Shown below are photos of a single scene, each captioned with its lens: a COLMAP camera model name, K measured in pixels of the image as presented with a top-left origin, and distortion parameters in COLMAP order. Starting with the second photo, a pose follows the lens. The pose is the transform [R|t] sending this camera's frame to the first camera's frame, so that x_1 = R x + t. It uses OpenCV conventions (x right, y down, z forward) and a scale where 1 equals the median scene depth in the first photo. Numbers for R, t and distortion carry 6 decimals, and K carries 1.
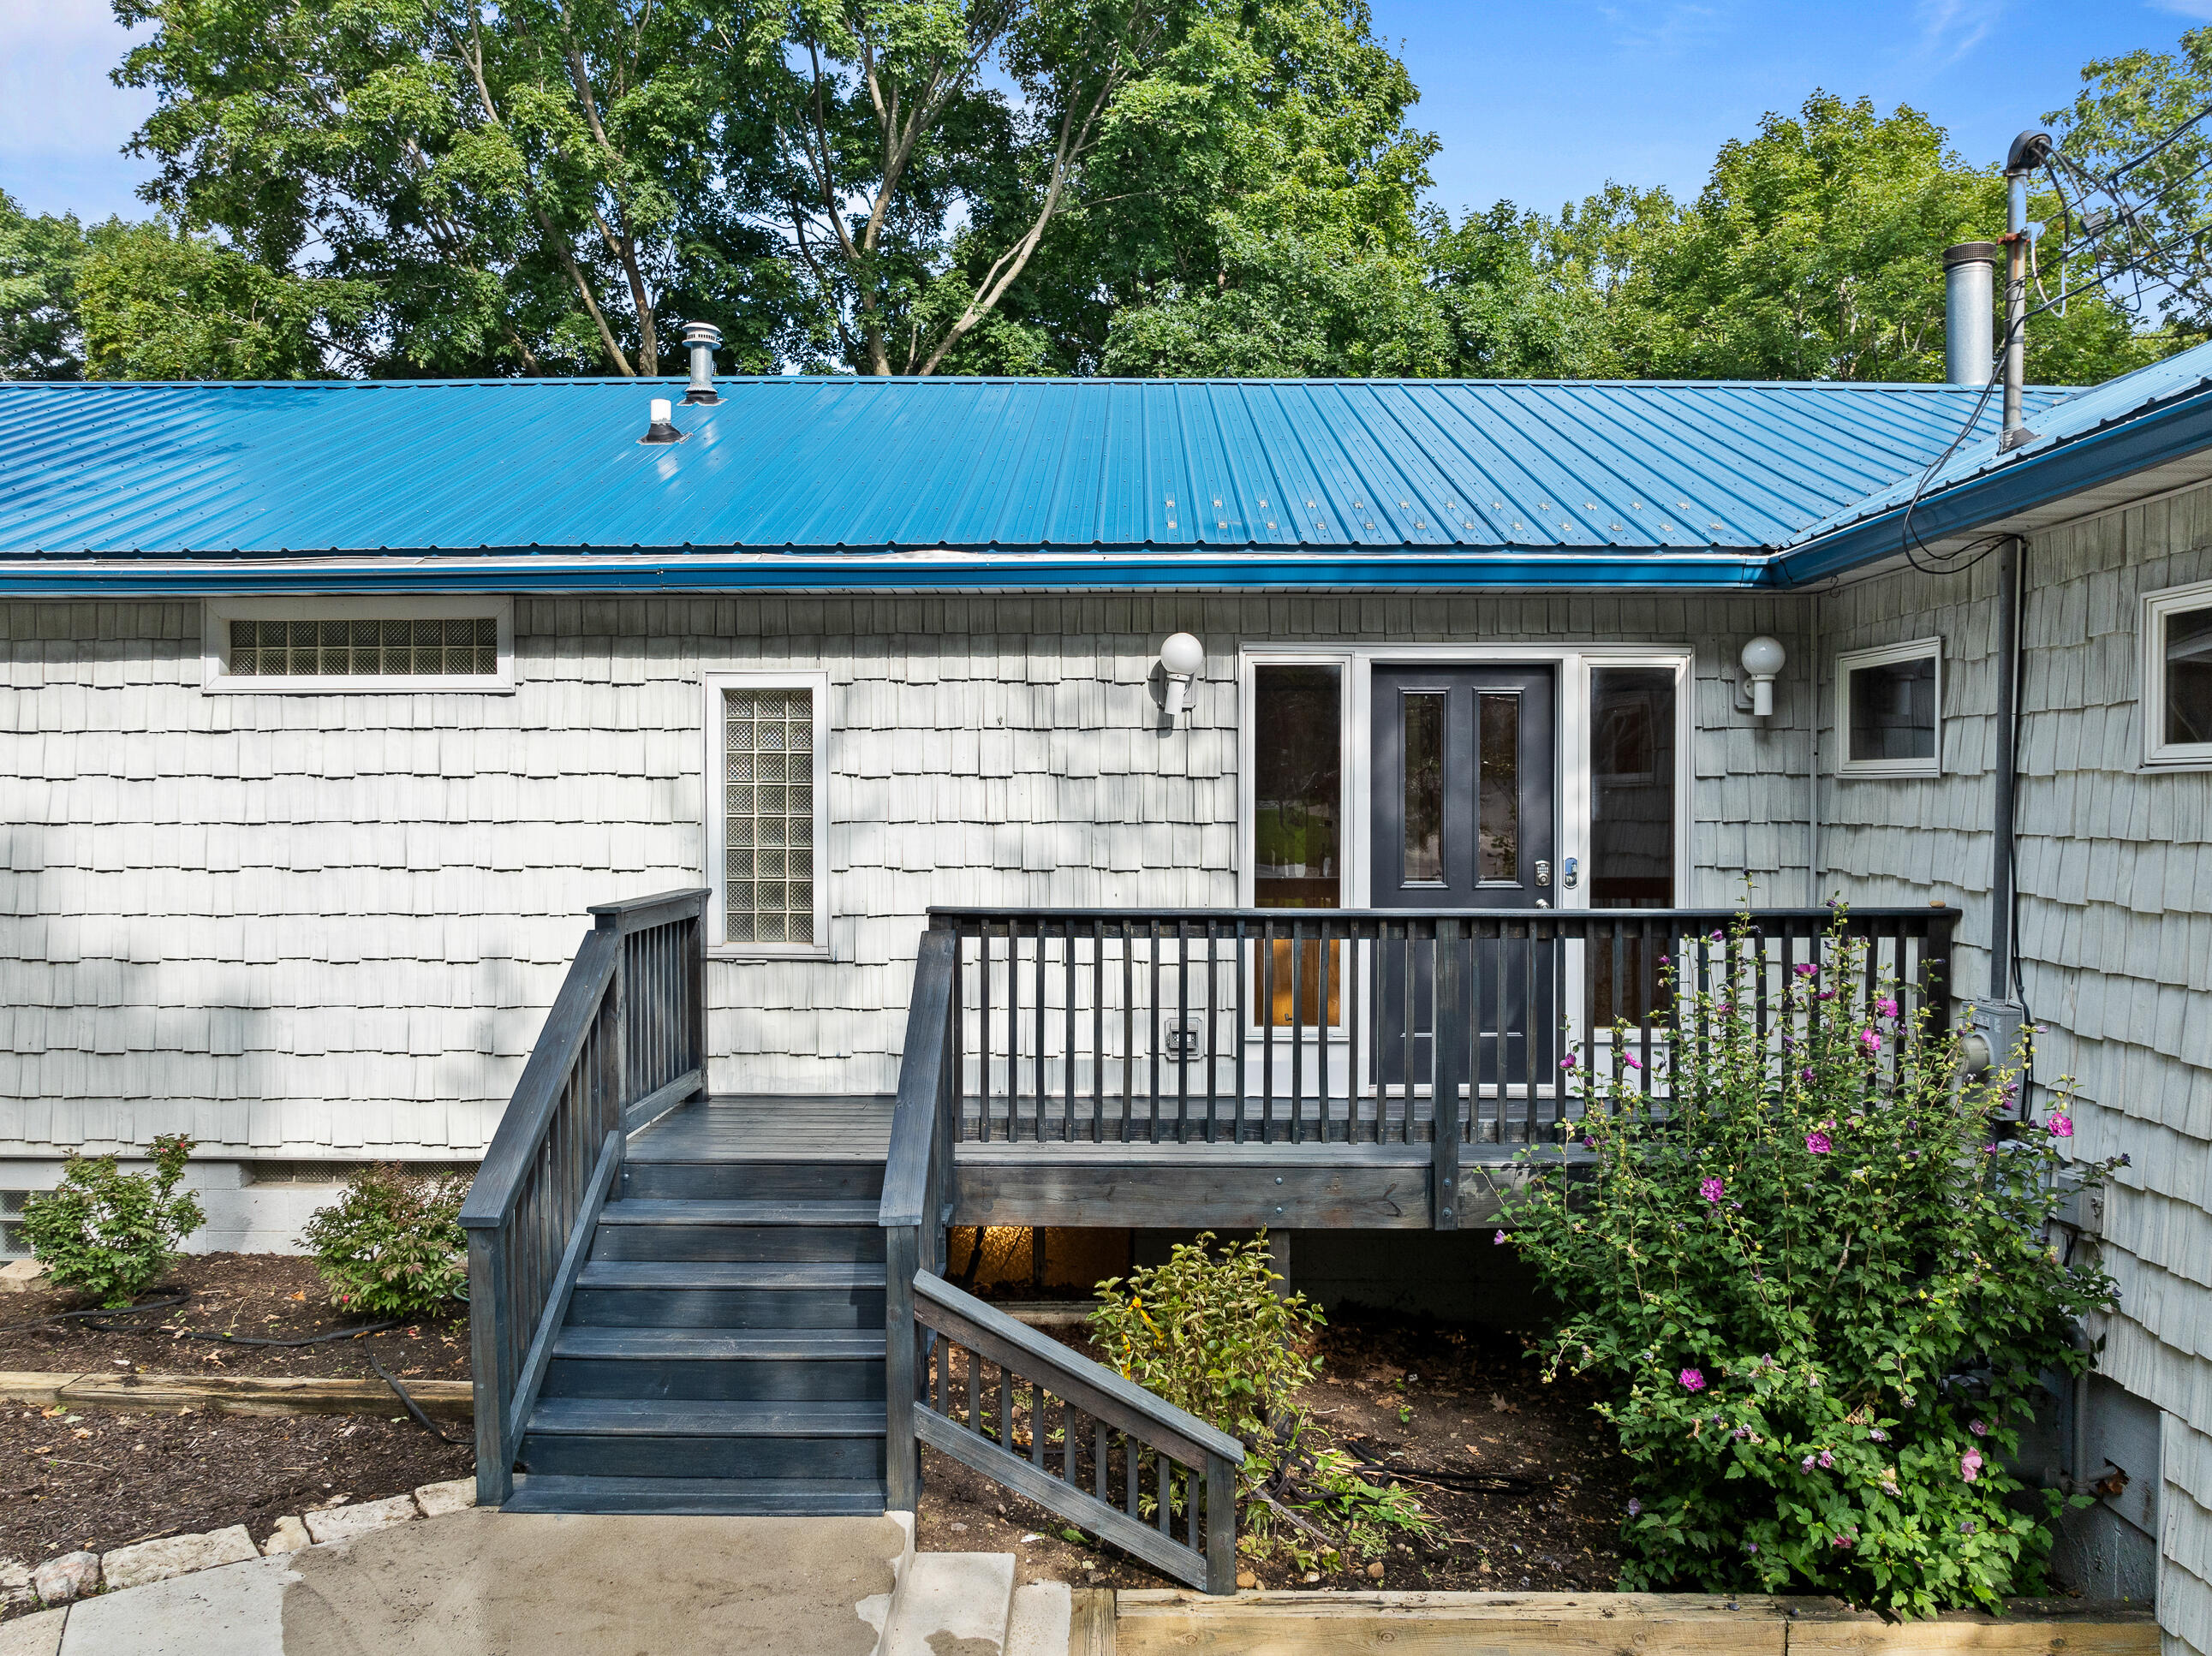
lens RADIAL K [[1658.9, 0, 1127.8], [0, 1658.9, 851.5], [0, 0, 1]] dist [-0.032192, -0.001190]
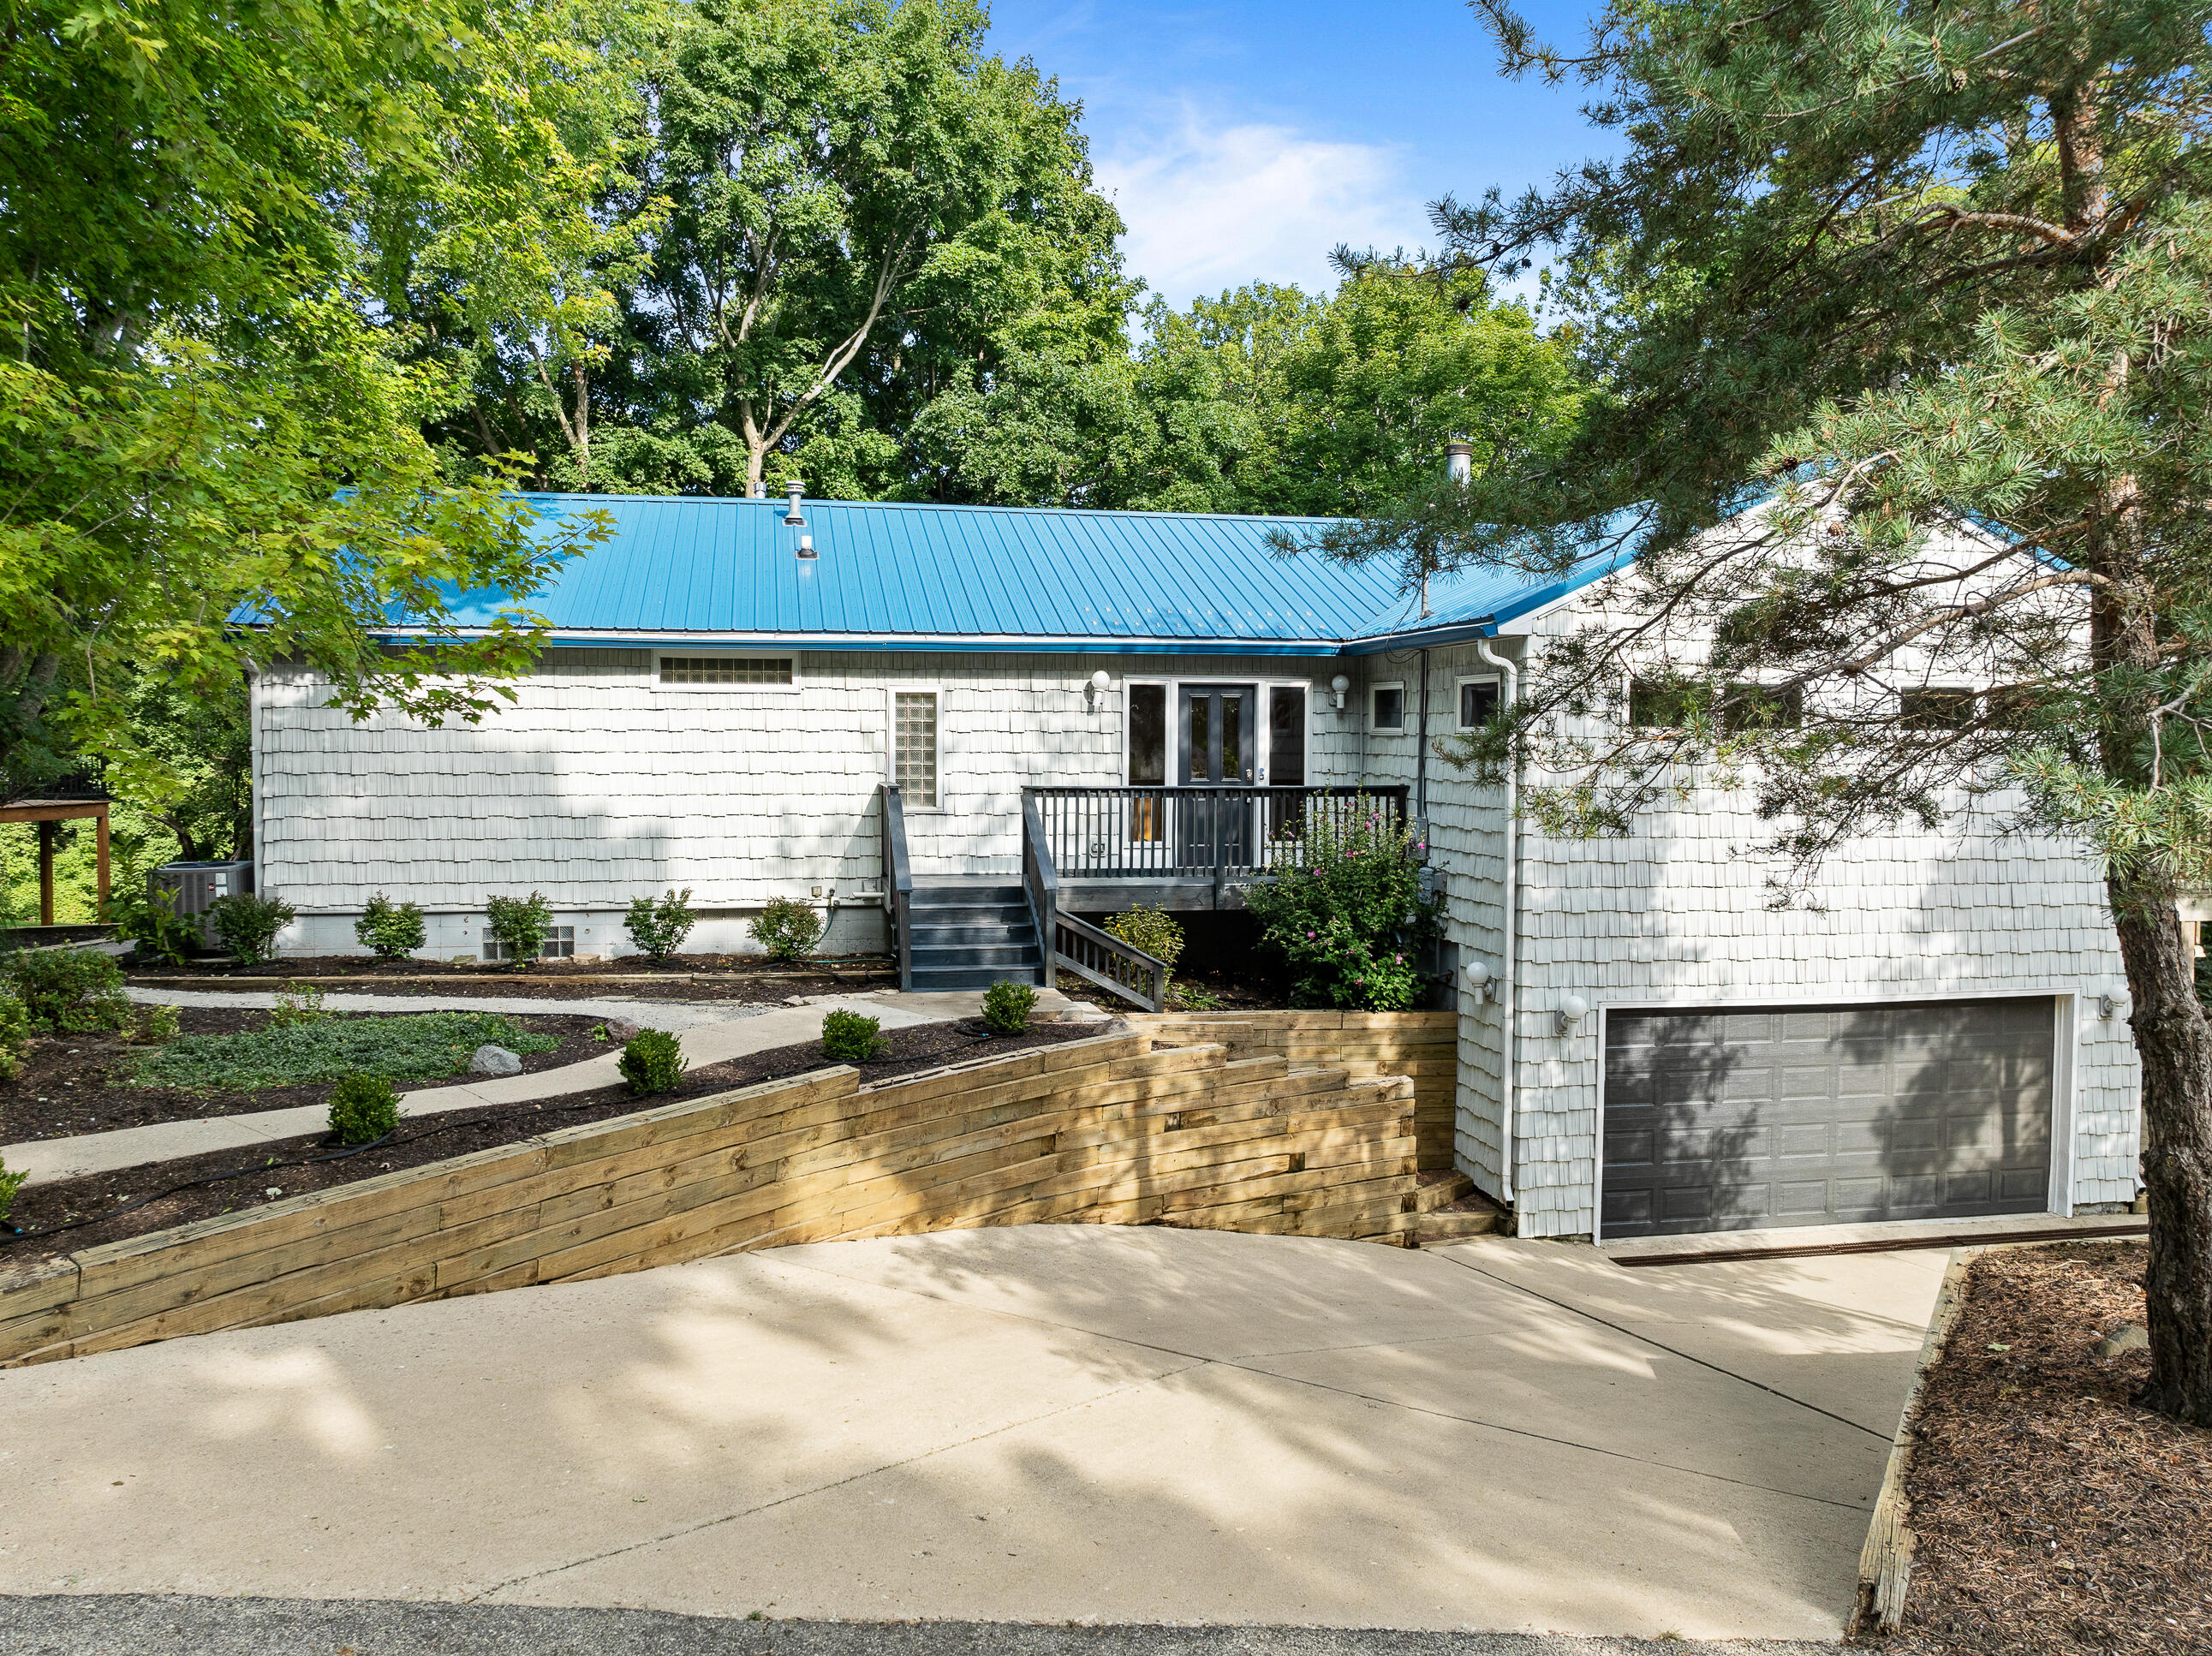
lens RADIAL K [[1628.0, 0, 1106.5], [0, 1628.0, 782.8], [0, 0, 1]] dist [-0.023291, 0.010336]
pose [[0.980150, -0.001385, 0.198252, -0.402703], [0.002117, 0.999992, -0.003478, 0.031920], [-0.198245, 0.003829, 0.980145, -1.208477]]
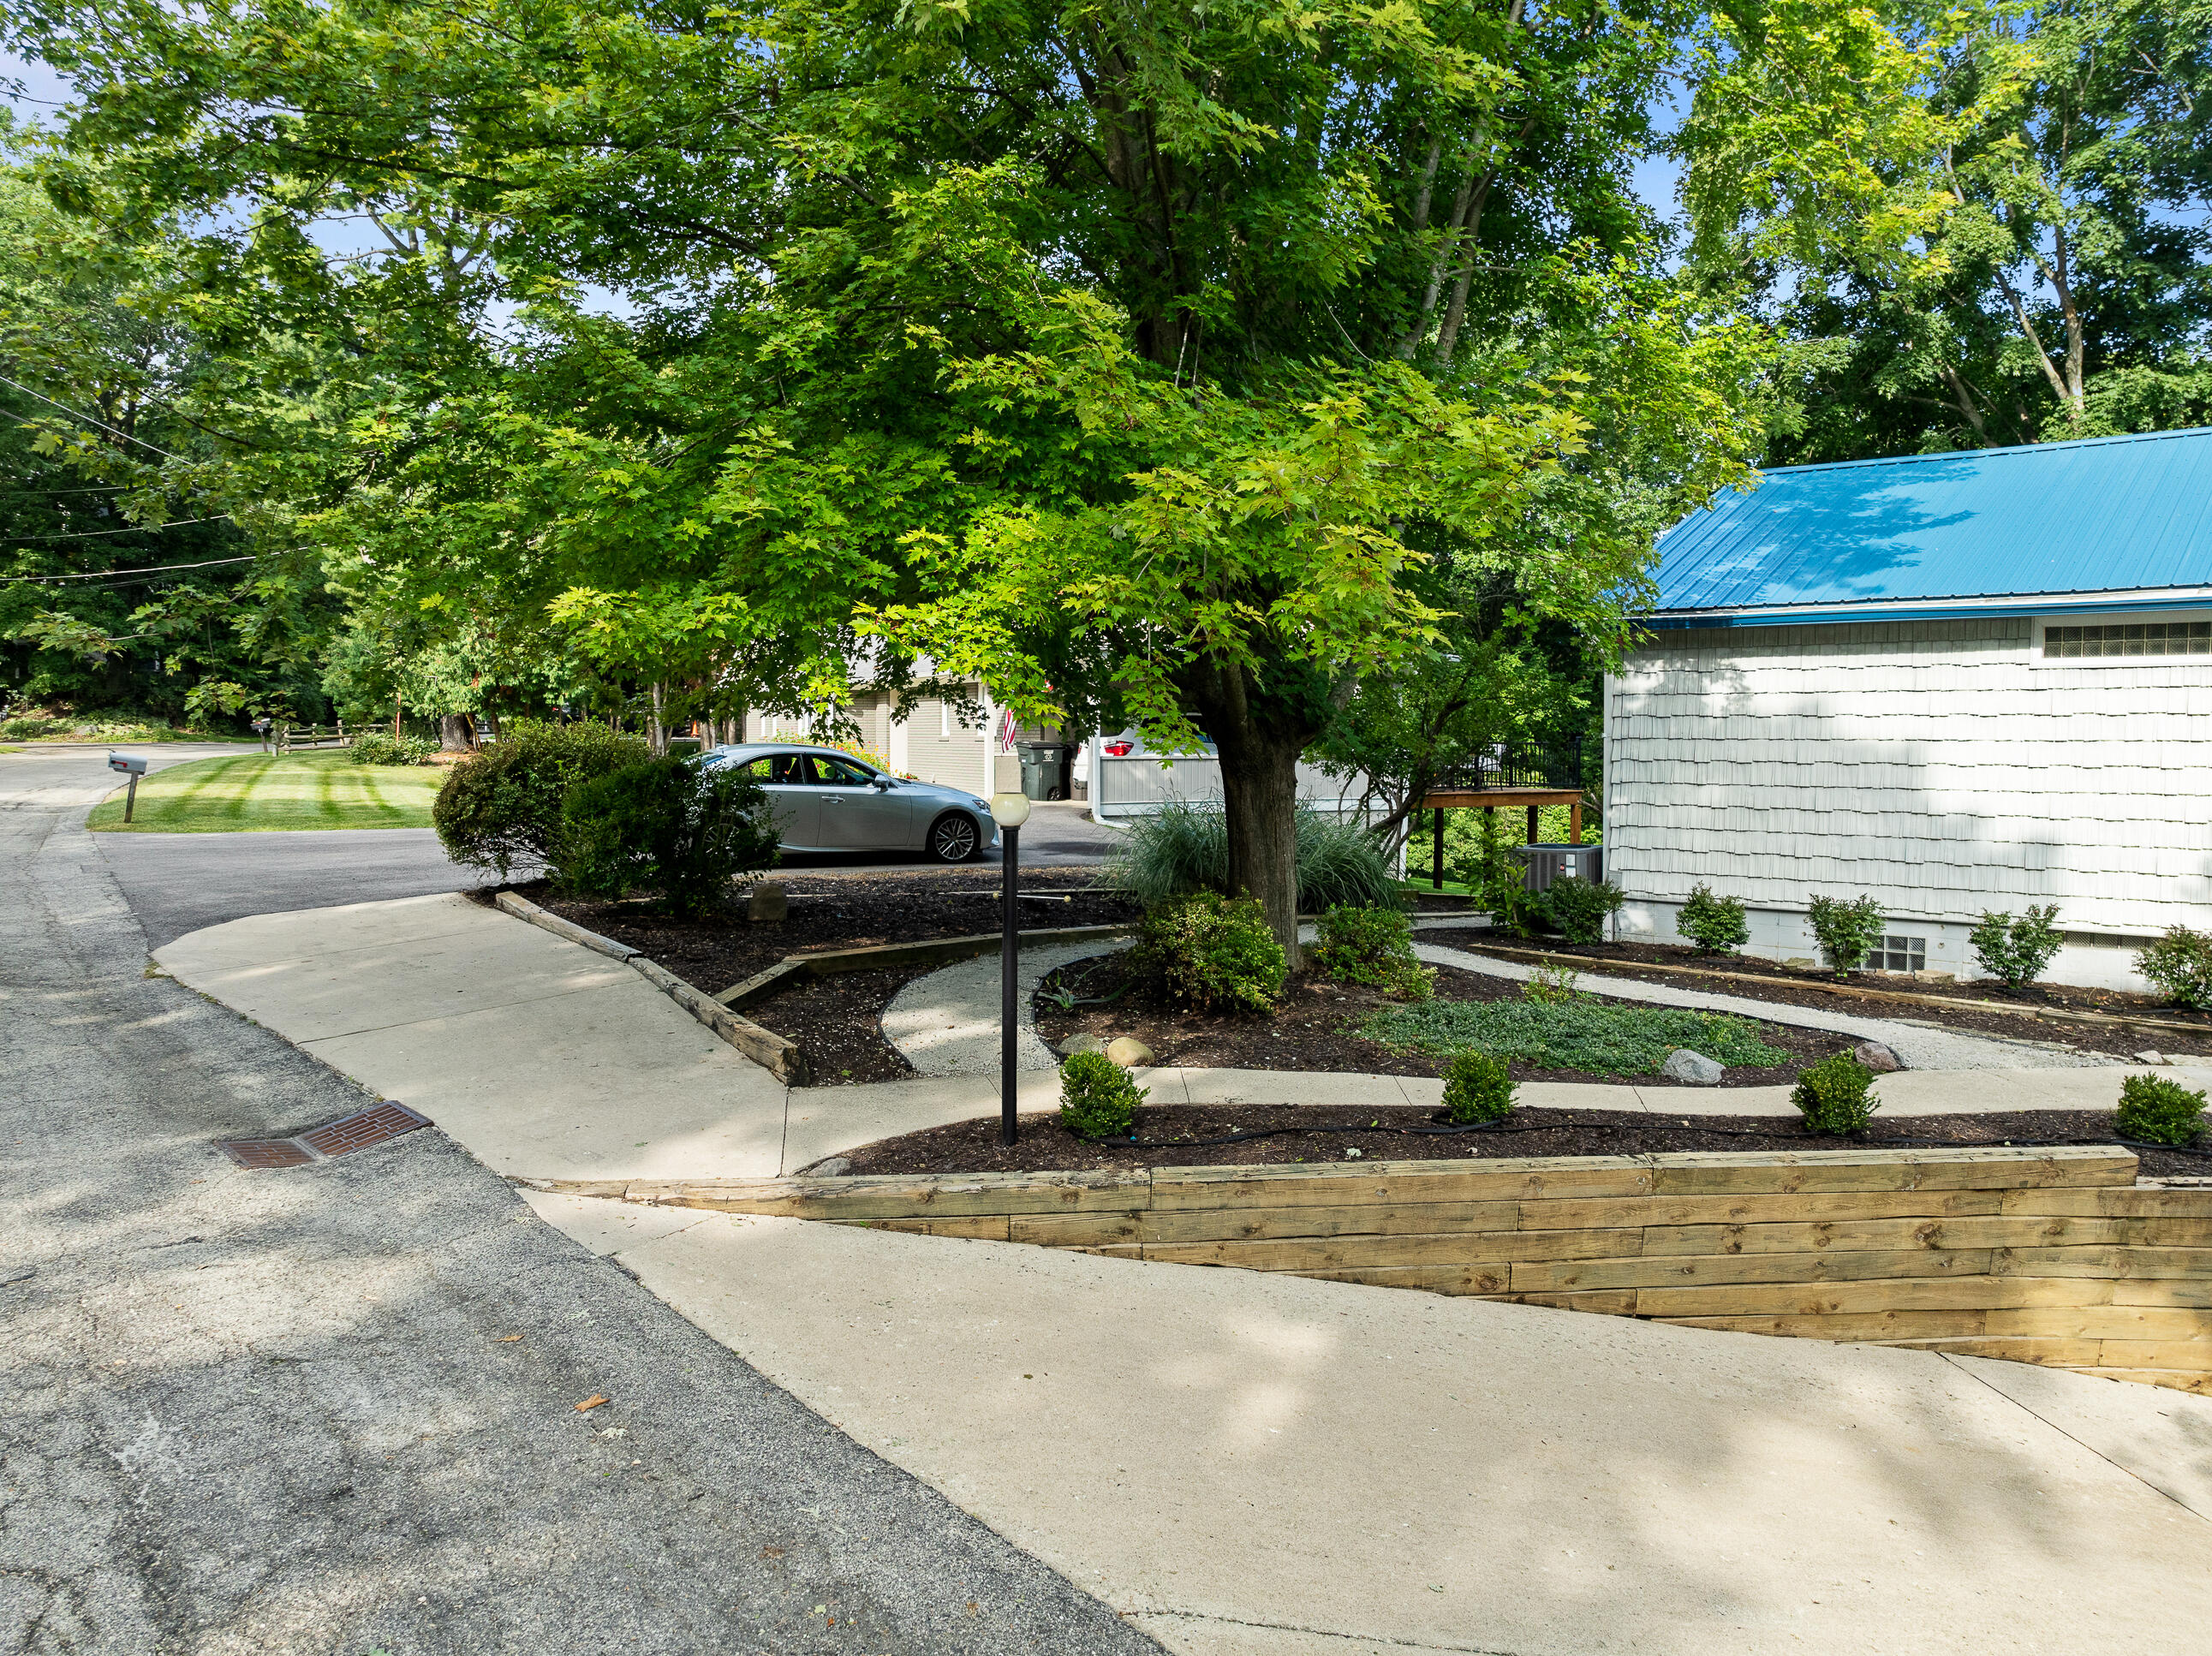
lens RADIAL K [[1609.8, 0, 1102.4], [0, 1609.8, 837.2], [0, 0, 1]] dist [-0.030713, 0.009060]
pose [[0.758829, 0.044377, -0.649776, -0.192142], [-0.025443, 0.998934, 0.038509, 0.047582], [0.650792, -0.012689, 0.759150, -0.997806]]
